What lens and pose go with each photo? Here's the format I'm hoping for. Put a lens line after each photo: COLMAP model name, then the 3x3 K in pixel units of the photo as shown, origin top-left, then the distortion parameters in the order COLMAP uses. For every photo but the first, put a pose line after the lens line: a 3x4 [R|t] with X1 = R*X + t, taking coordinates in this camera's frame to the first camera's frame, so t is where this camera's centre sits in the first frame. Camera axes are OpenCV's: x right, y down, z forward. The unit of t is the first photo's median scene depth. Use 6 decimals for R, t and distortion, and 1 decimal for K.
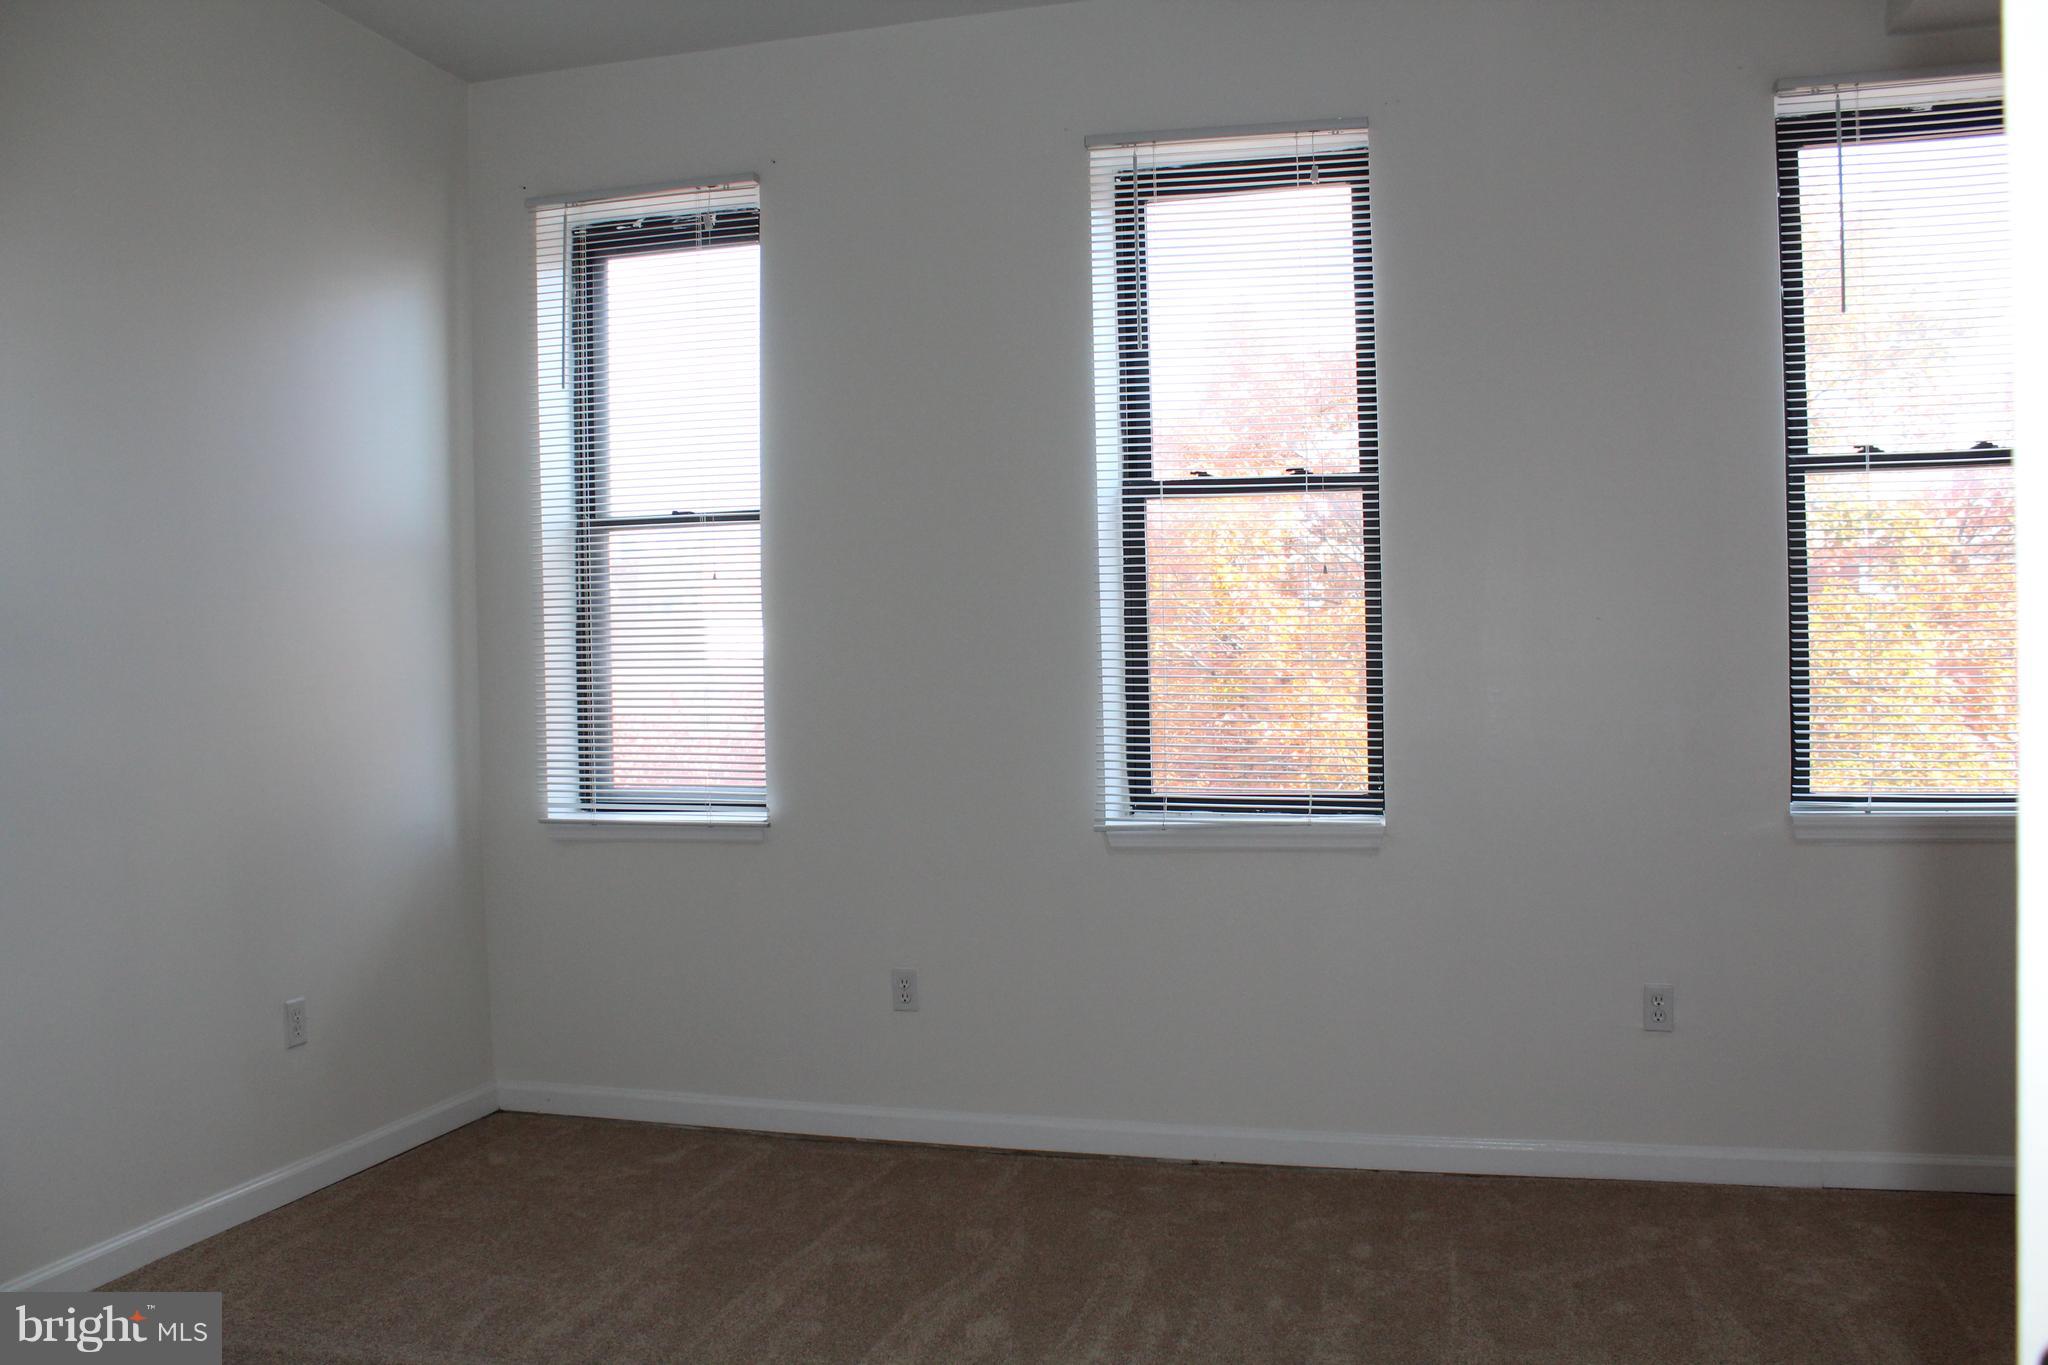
lens RADIAL K [[1665.7, 0, 1062.1], [0, 1665.7, 681.5], [0, 0, 1]] dist [-0.205754, 0.143163]
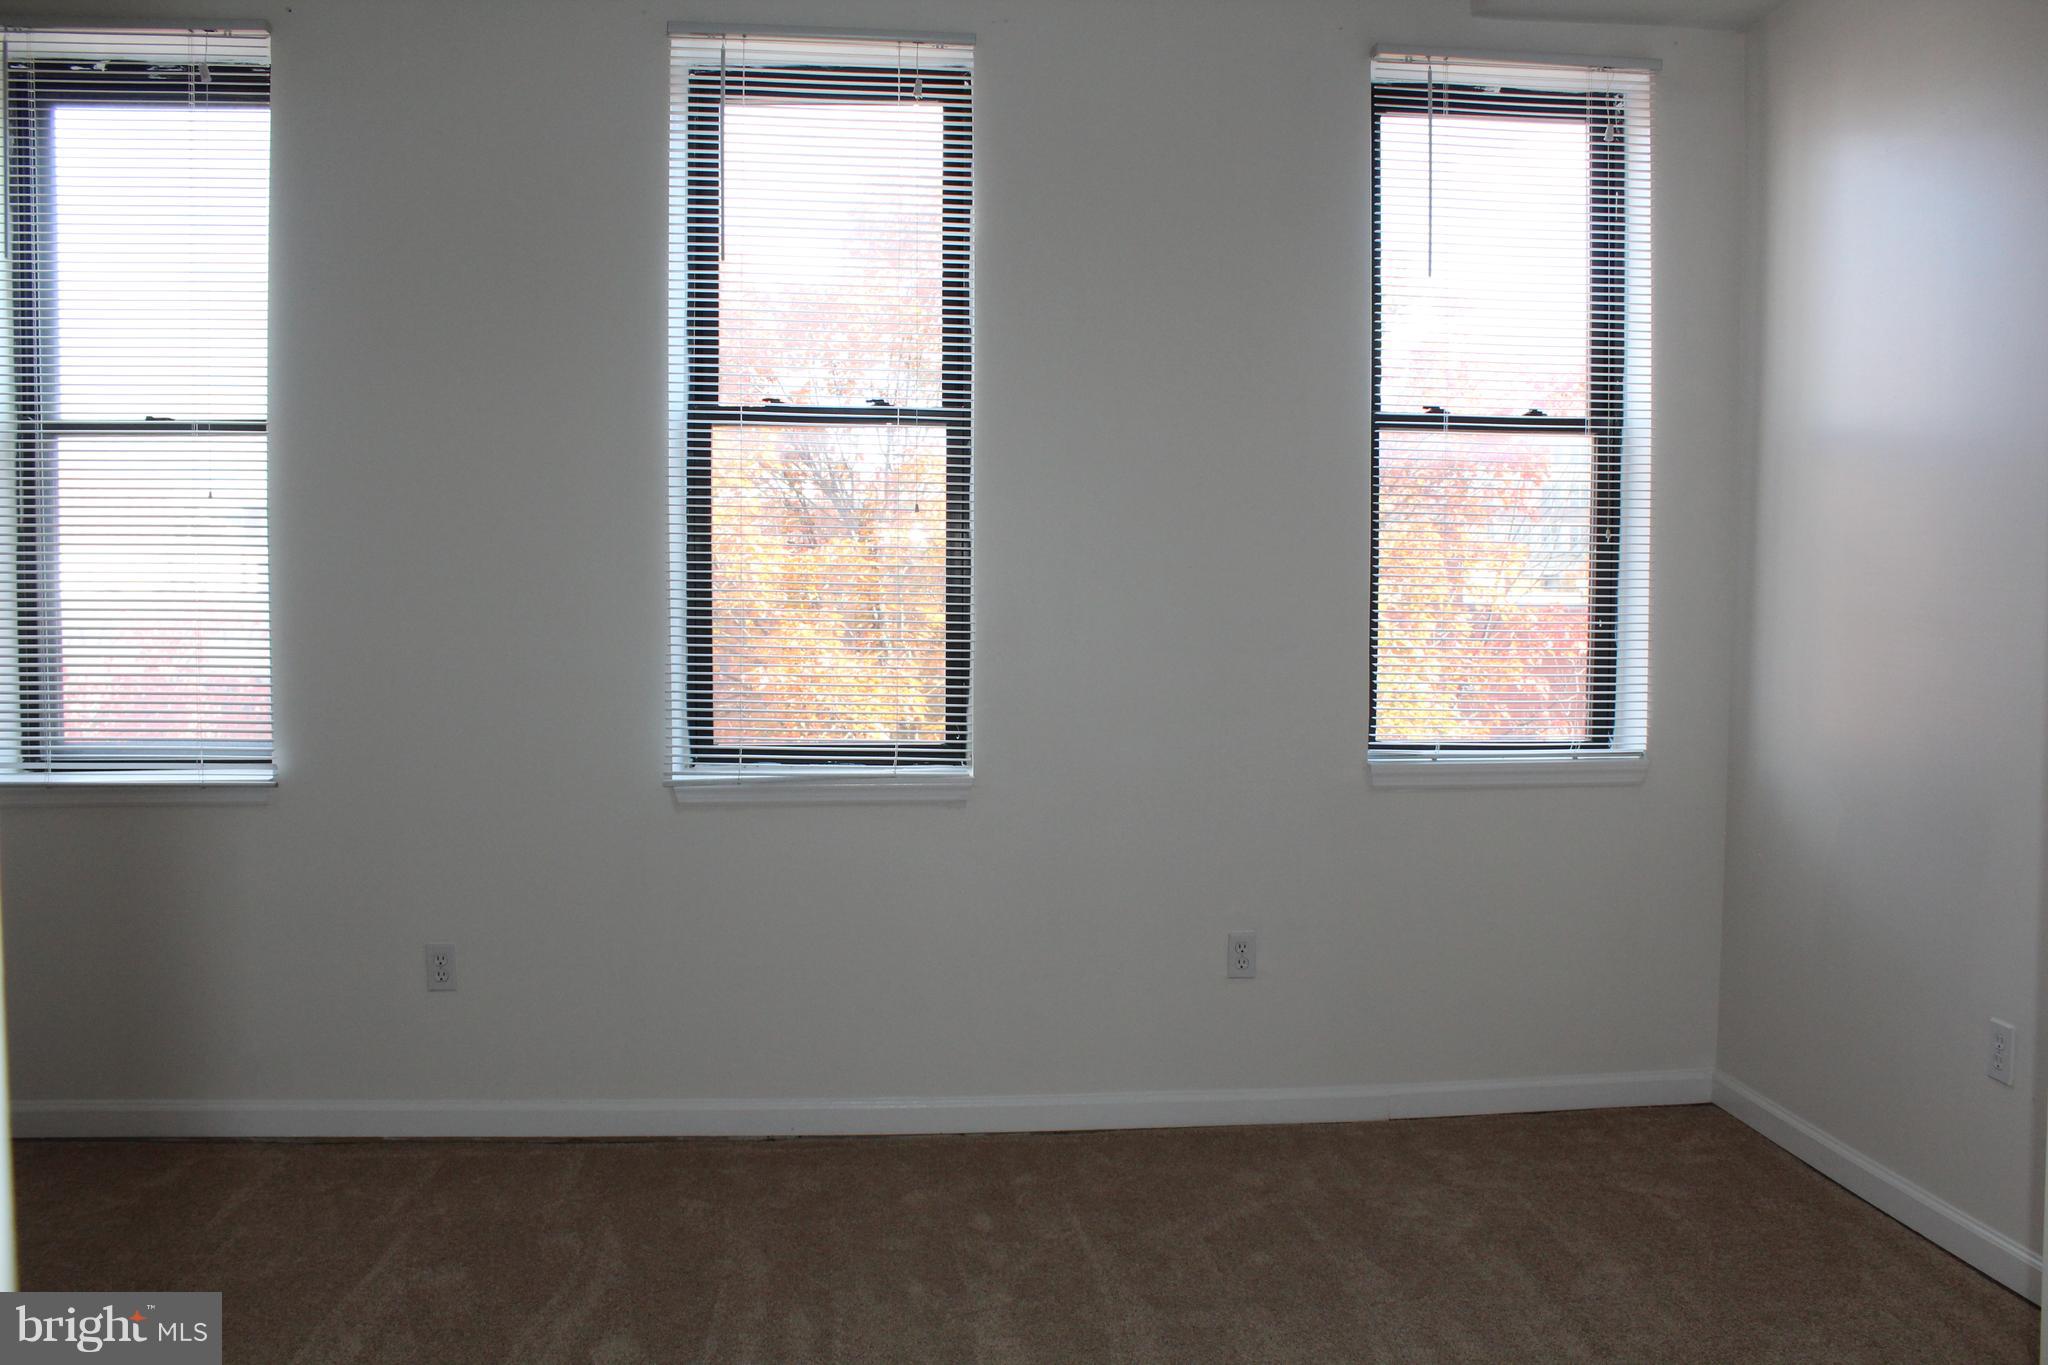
lens RADIAL K [[1665.7, 0, 1062.1], [0, 1665.7, 681.5], [0, 0, 1]] dist [-0.205754, 0.143163]
pose [[0.931980, 0.001255, 0.362507, -0.102308], [-0.015082, 0.999262, 0.035315, -0.003092], [-0.362195, -0.038380, 0.931312, 0.079406]]
